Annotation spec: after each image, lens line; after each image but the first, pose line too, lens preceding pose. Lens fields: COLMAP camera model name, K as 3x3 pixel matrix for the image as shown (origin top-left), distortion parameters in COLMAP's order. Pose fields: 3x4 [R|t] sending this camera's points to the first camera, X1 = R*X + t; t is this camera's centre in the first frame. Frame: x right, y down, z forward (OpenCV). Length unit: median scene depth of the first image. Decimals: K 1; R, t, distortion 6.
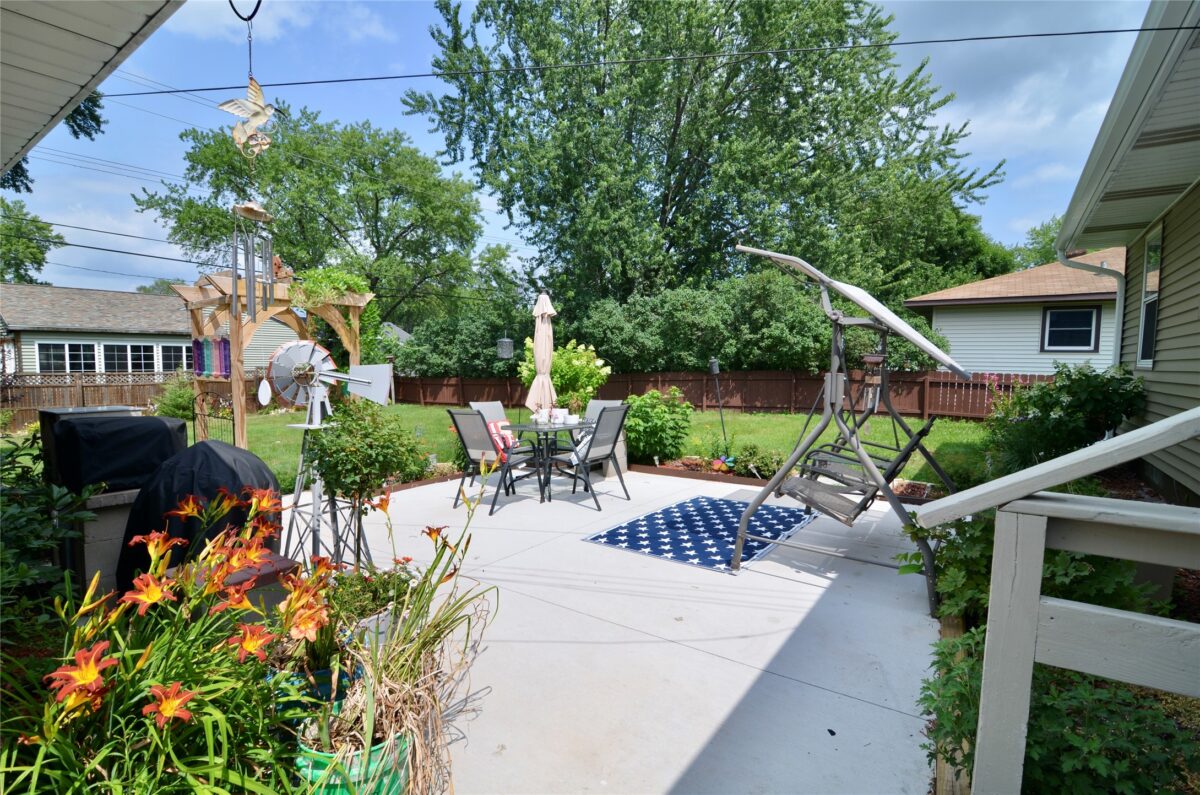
lens RADIAL K [[571.9, 0, 599.1], [0, 571.9, 399.5], [0, 0, 1]] dist [0.010302, -0.018221]
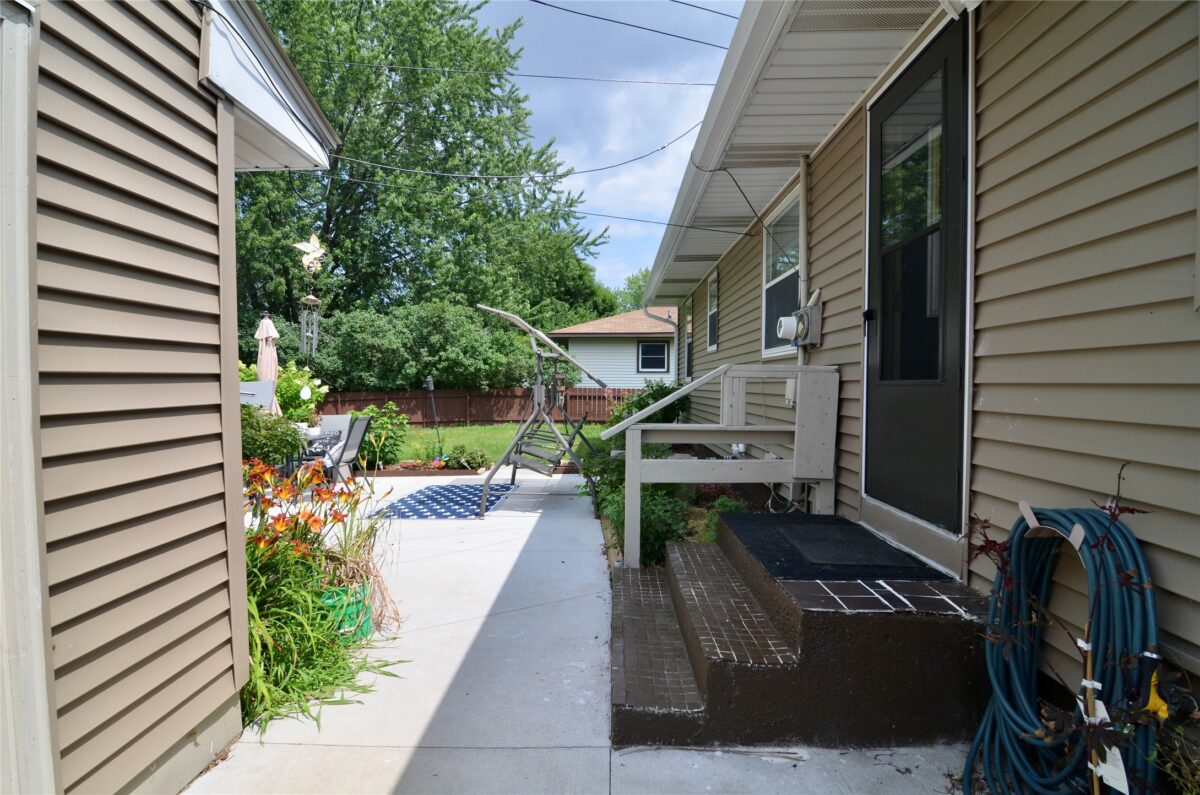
lens RADIAL K [[571.9, 0, 599.1], [0, 571.9, 399.5], [0, 0, 1]] dist [0.010302, -0.018221]
pose [[0.831253, -0.026043, 0.555284, -0.061382], [0.046104, 0.998690, -0.022178, 0.006818], [-0.553979, 0.044036, 0.831365, -0.079742]]
